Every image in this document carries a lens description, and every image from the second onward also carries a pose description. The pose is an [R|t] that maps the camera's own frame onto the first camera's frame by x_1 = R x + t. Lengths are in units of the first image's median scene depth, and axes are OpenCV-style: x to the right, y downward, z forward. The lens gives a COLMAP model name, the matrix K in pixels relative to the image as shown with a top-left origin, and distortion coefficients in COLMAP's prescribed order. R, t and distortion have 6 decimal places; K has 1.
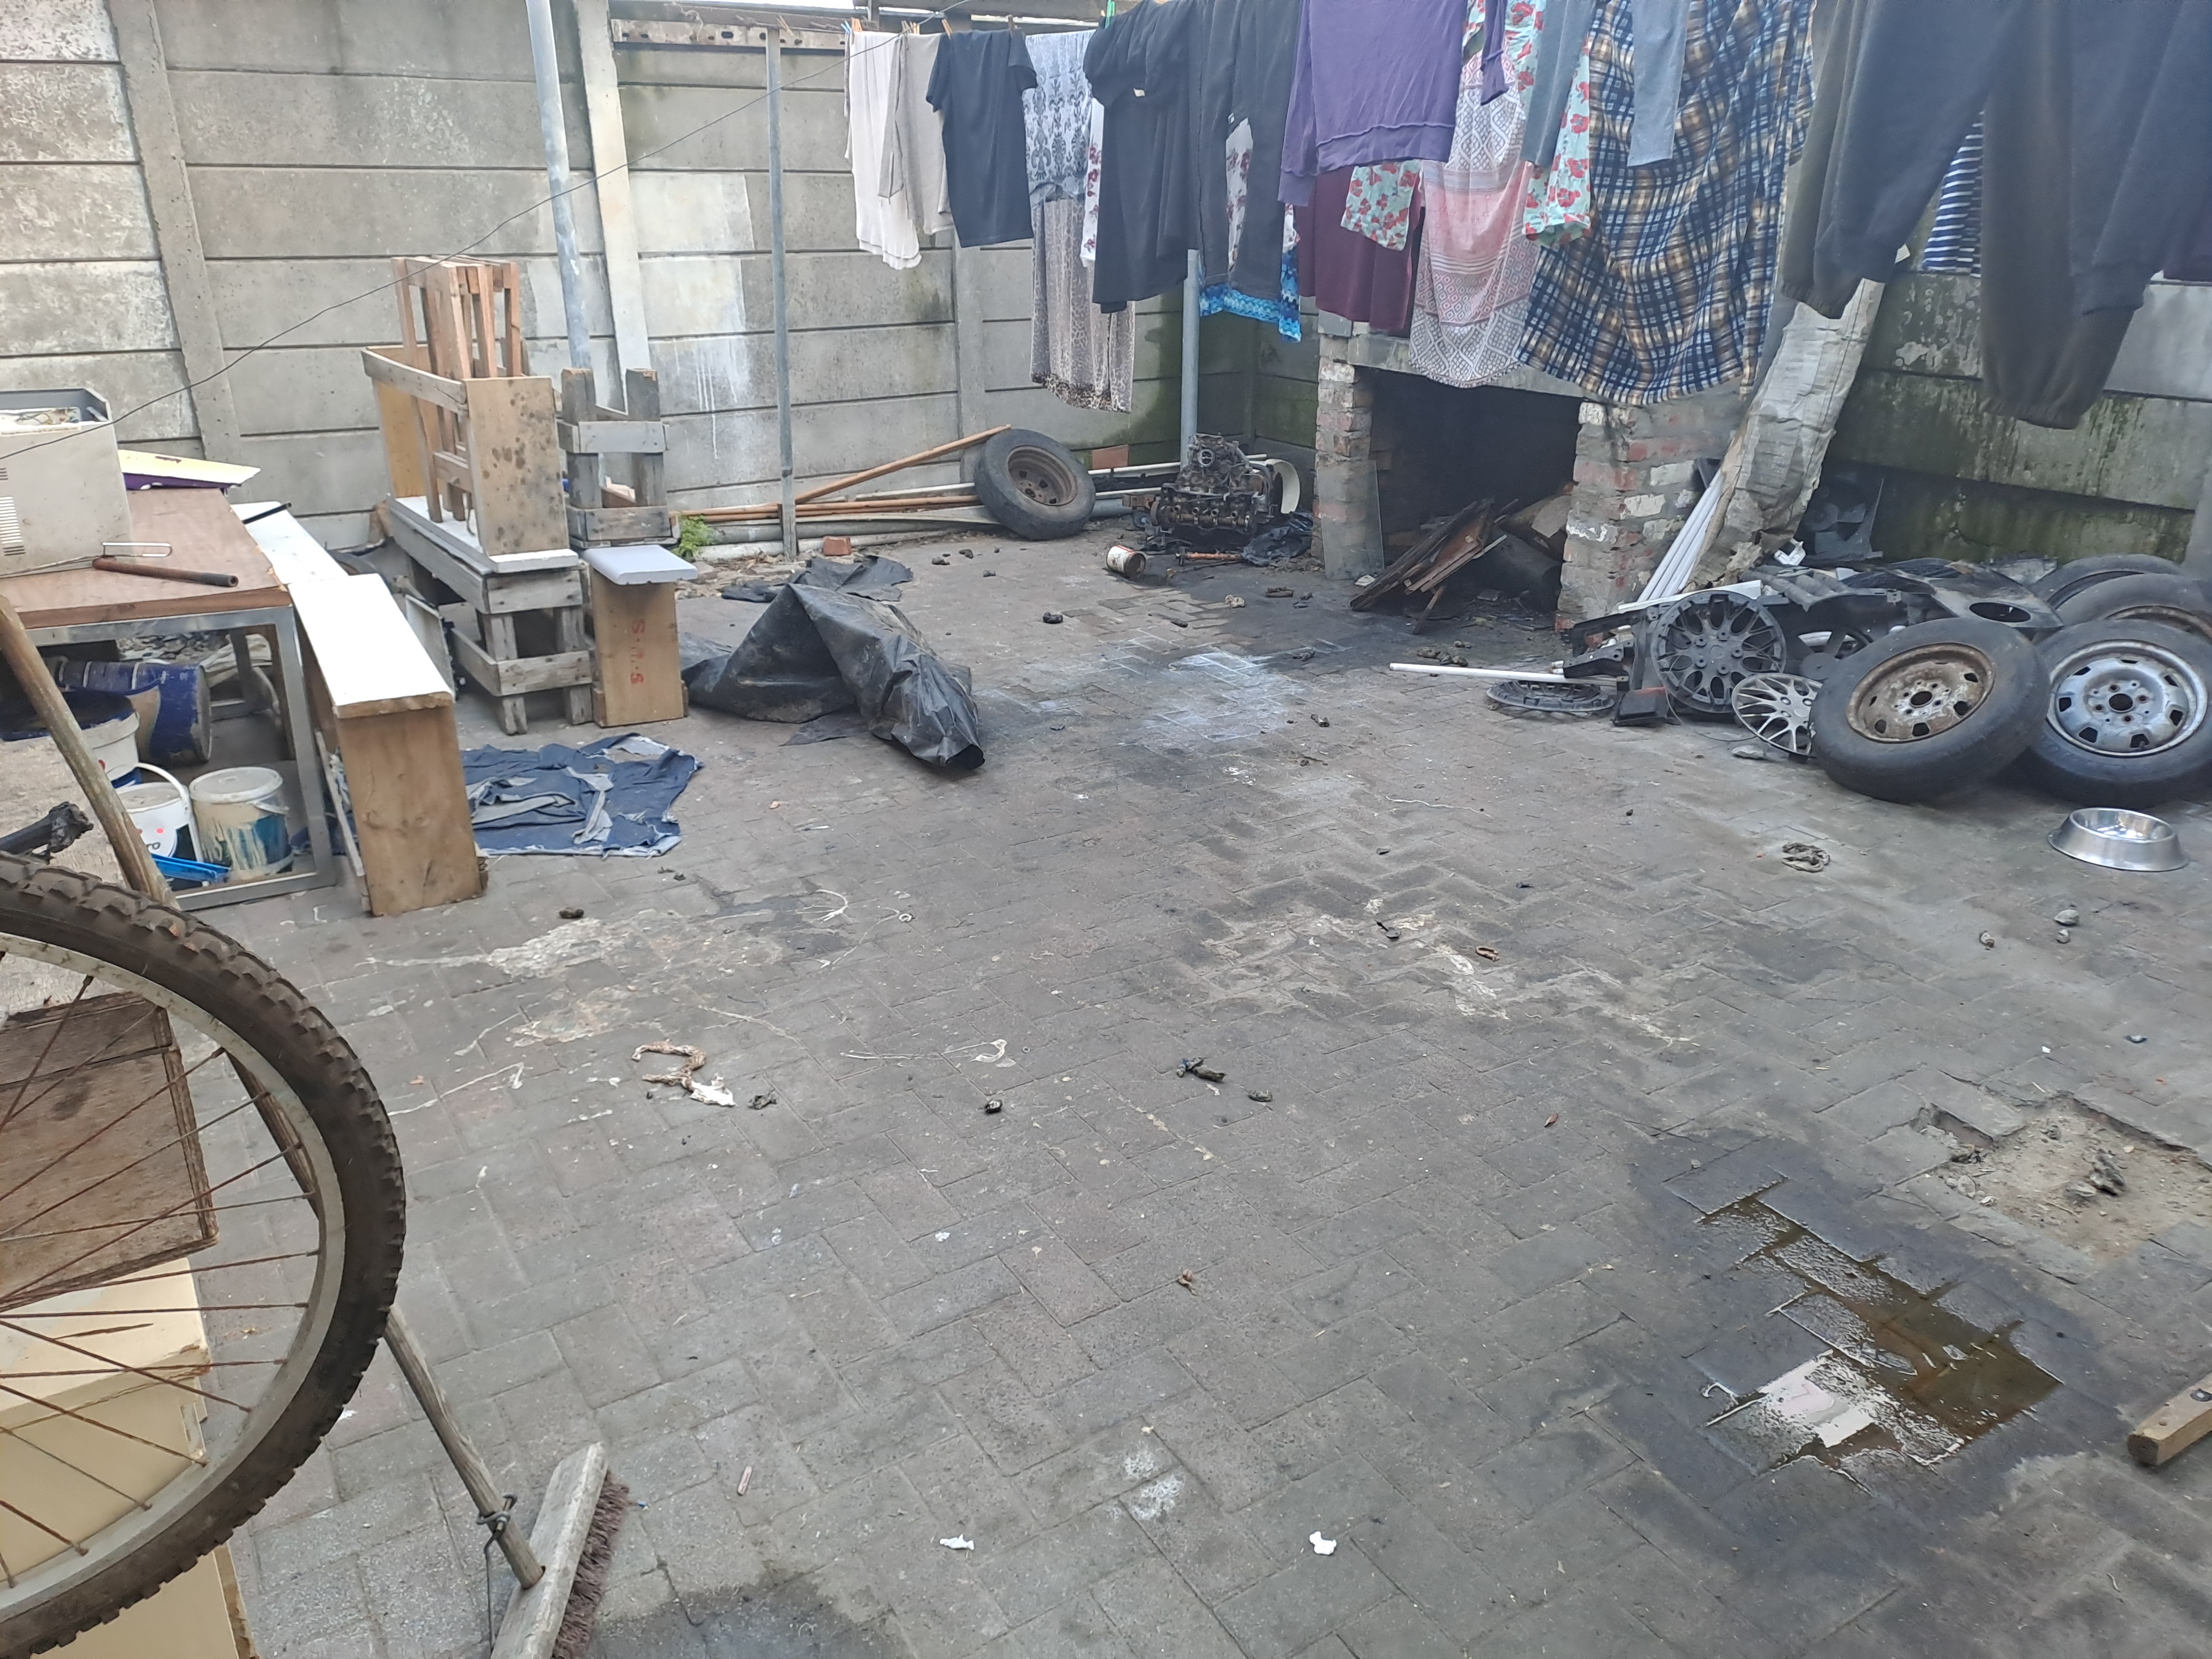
lens RADIAL K [[1640.3, 0, 1106.2], [0, 1640.3, 846.0], [0, 0, 1]] dist [0.073945, -0.082911]
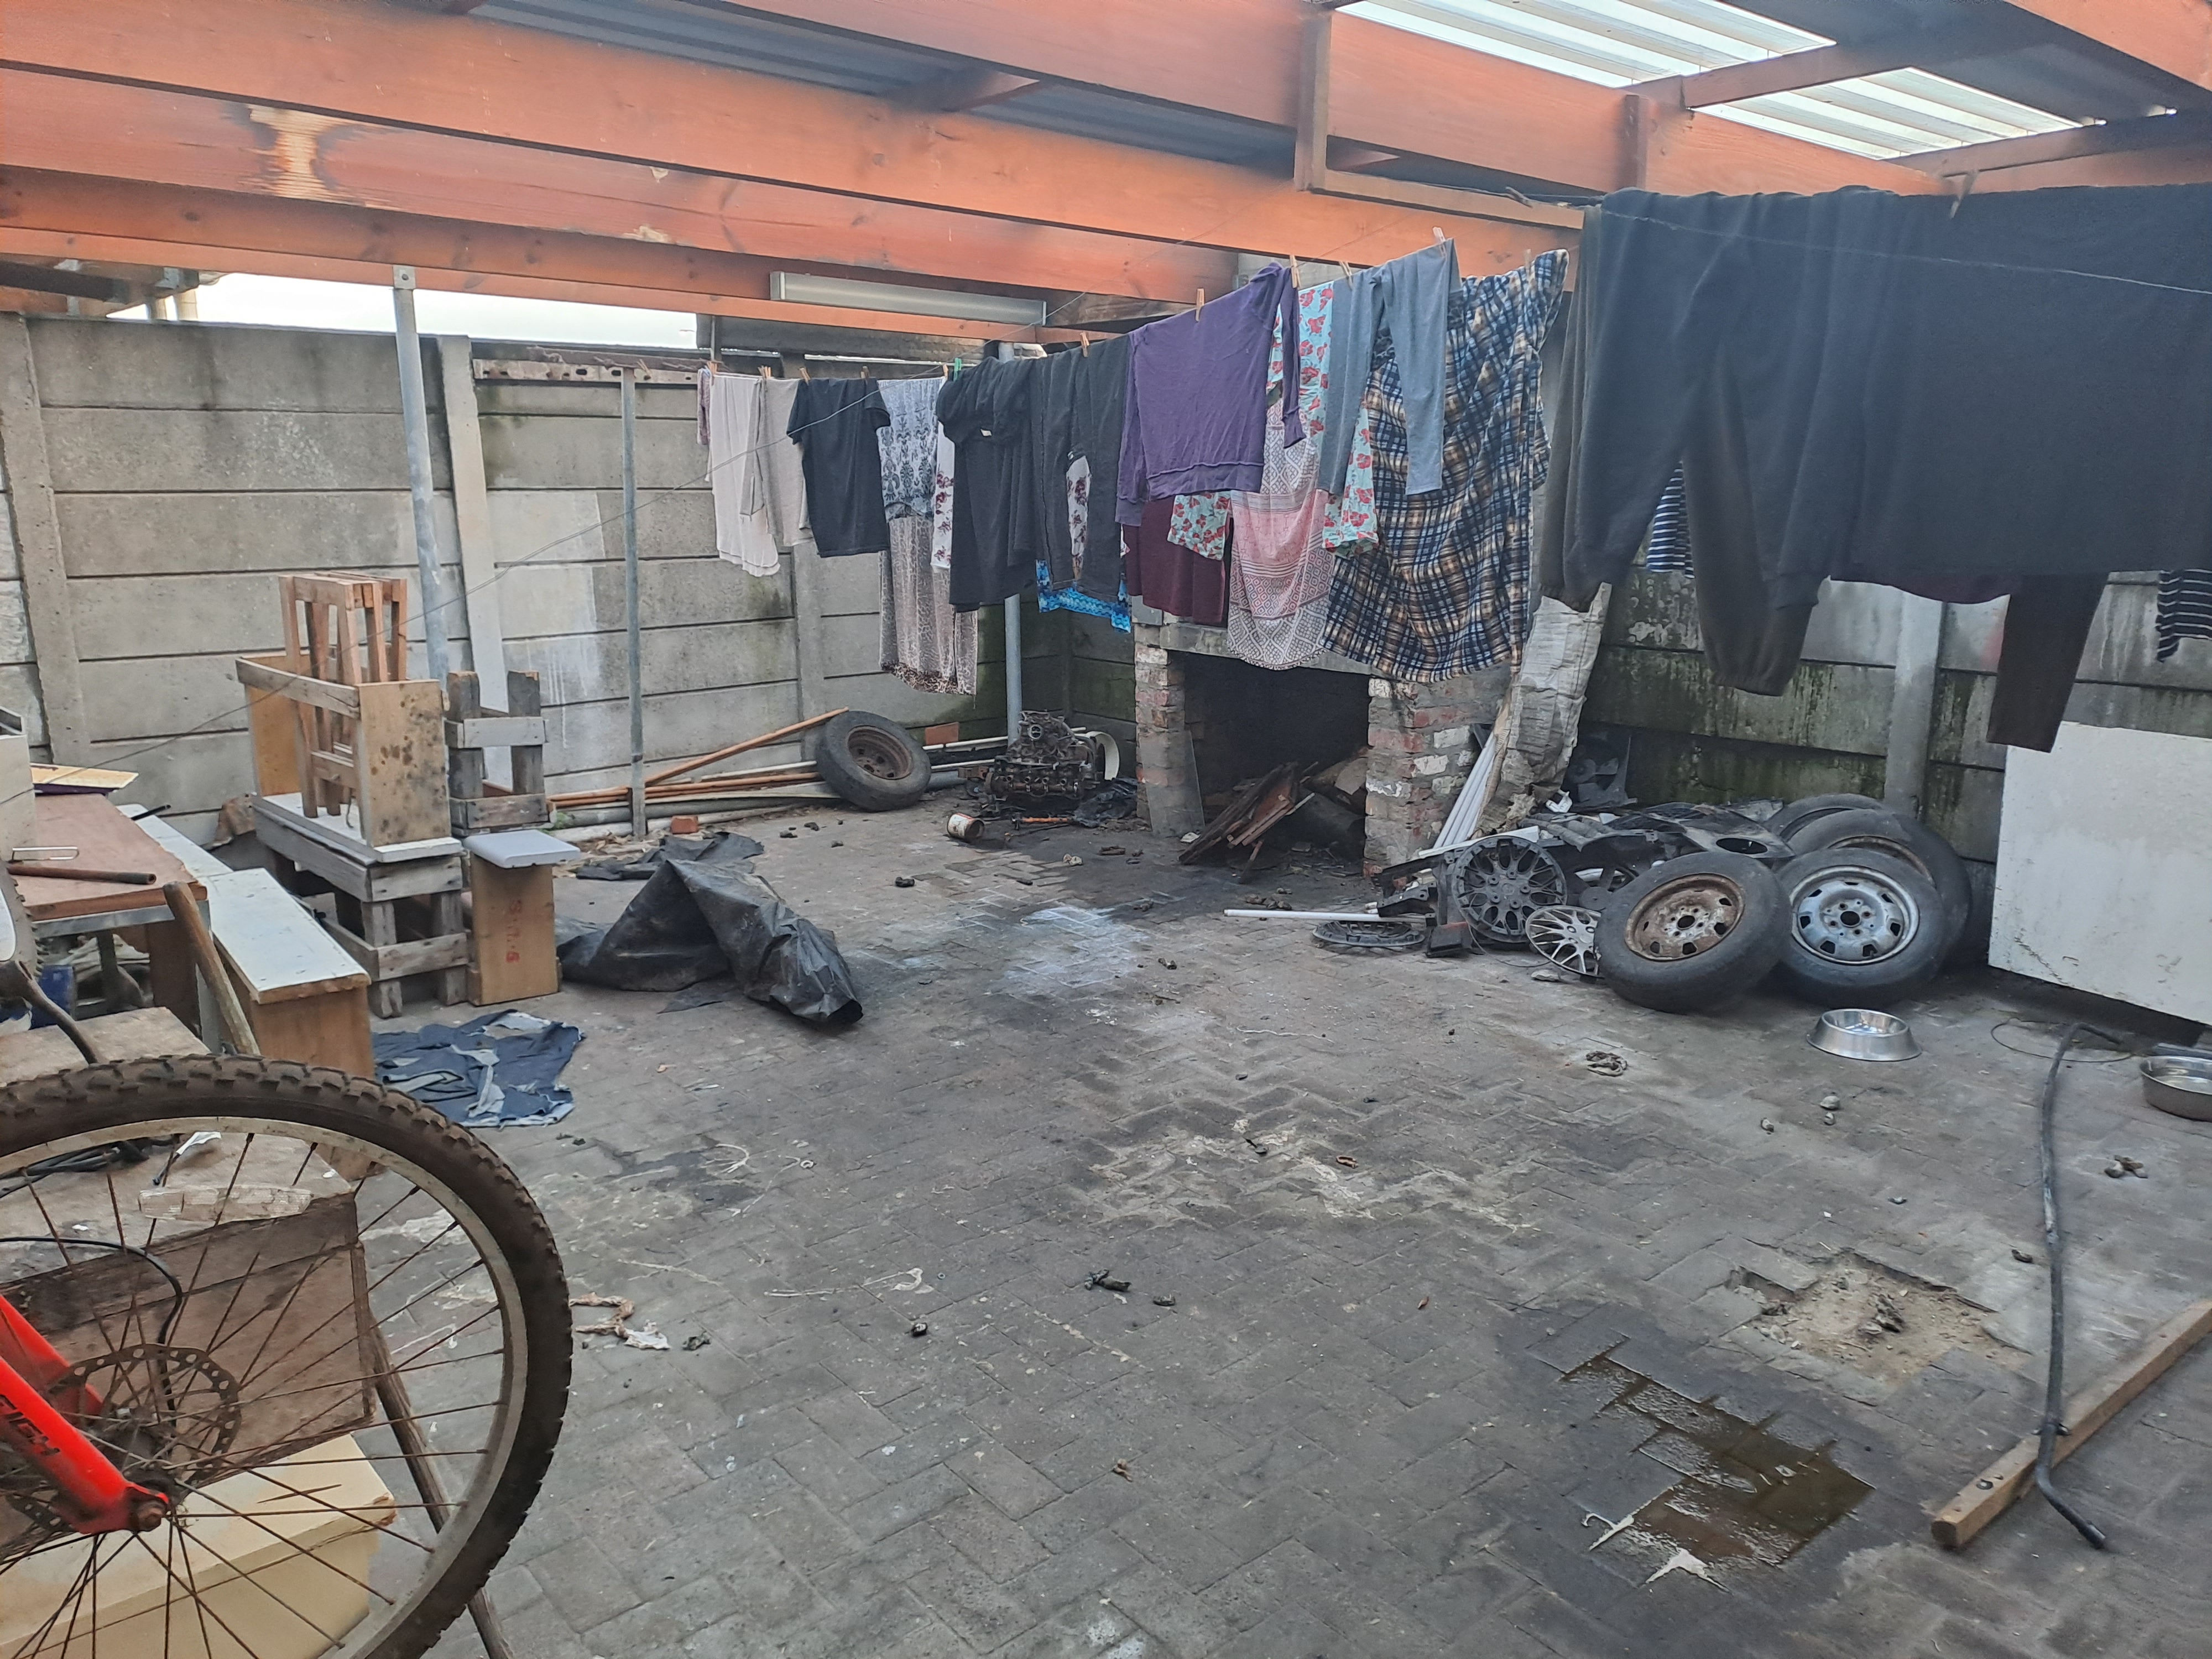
lens RADIAL K [[1640.3, 0, 1091.9], [0, 1640.3, 829.0], [0, 0, 1]] dist [0.073945, -0.082911]
pose [[0.992595, -0.036478, 0.115865, -0.050205], [0.055618, 0.984467, -0.166526, 0.016295], [-0.107991, 0.171737, 0.979206, -0.091499]]
